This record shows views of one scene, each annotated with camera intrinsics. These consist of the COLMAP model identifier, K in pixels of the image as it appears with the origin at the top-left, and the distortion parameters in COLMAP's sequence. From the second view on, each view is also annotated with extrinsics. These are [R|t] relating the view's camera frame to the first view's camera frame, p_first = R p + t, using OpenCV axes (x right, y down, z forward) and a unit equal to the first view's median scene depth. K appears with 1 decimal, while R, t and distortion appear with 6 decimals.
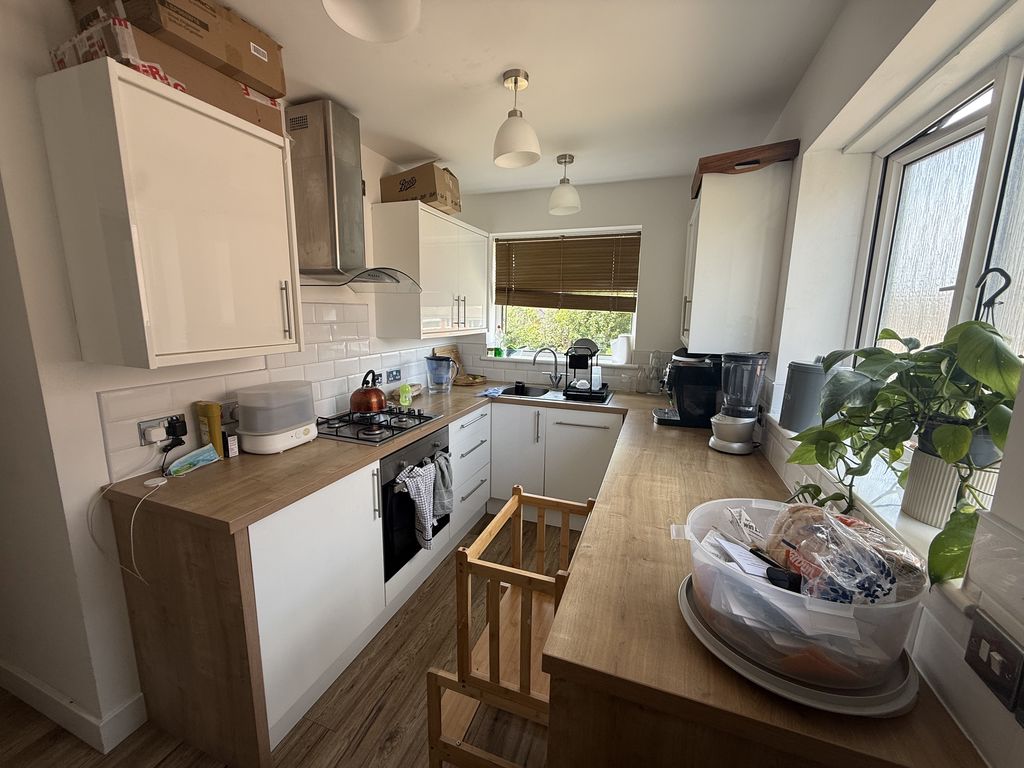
lens RADIAL K [[405.9, 0, 512.0], [0, 405.9, 384.0], [0, 0, 1]] dist [-0.001991, -0.000239]
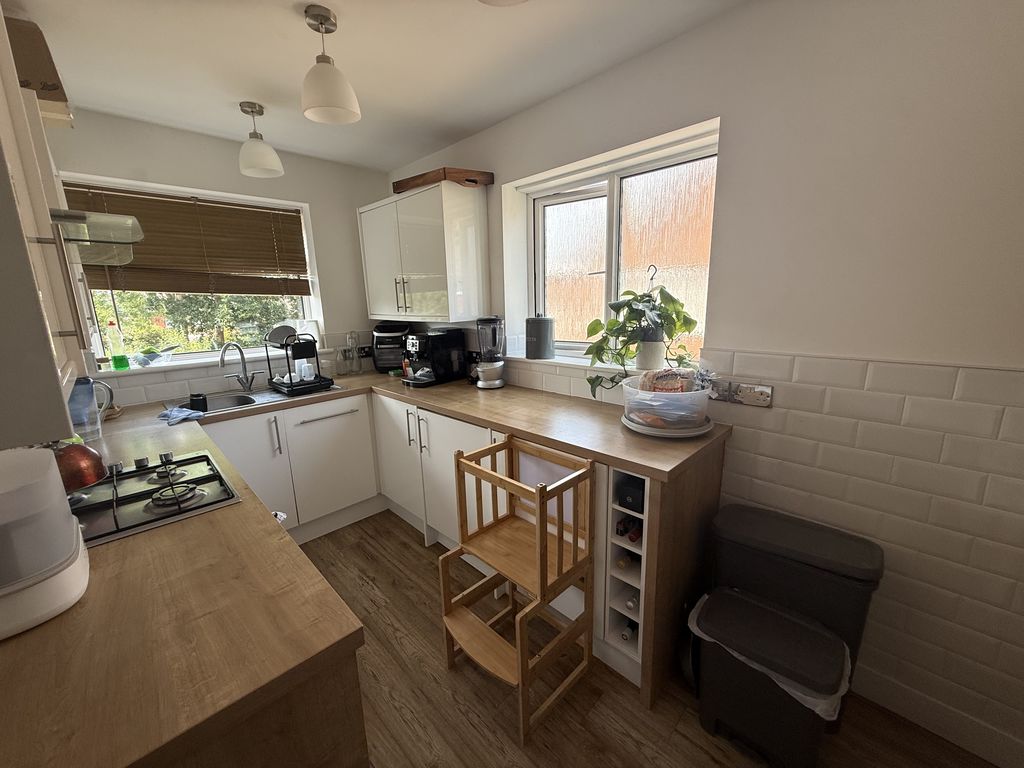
lens RADIAL K [[405.9, 0, 512.0], [0, 405.9, 384.0], [0, 0, 1]] dist [-0.001991, -0.000239]
pose [[0.417625, -0.215109, 0.882790, -0.464432], [0.189056, 0.970880, 0.147136, -0.028963], [-0.888734, 0.105449, 0.446131, 0.206042]]
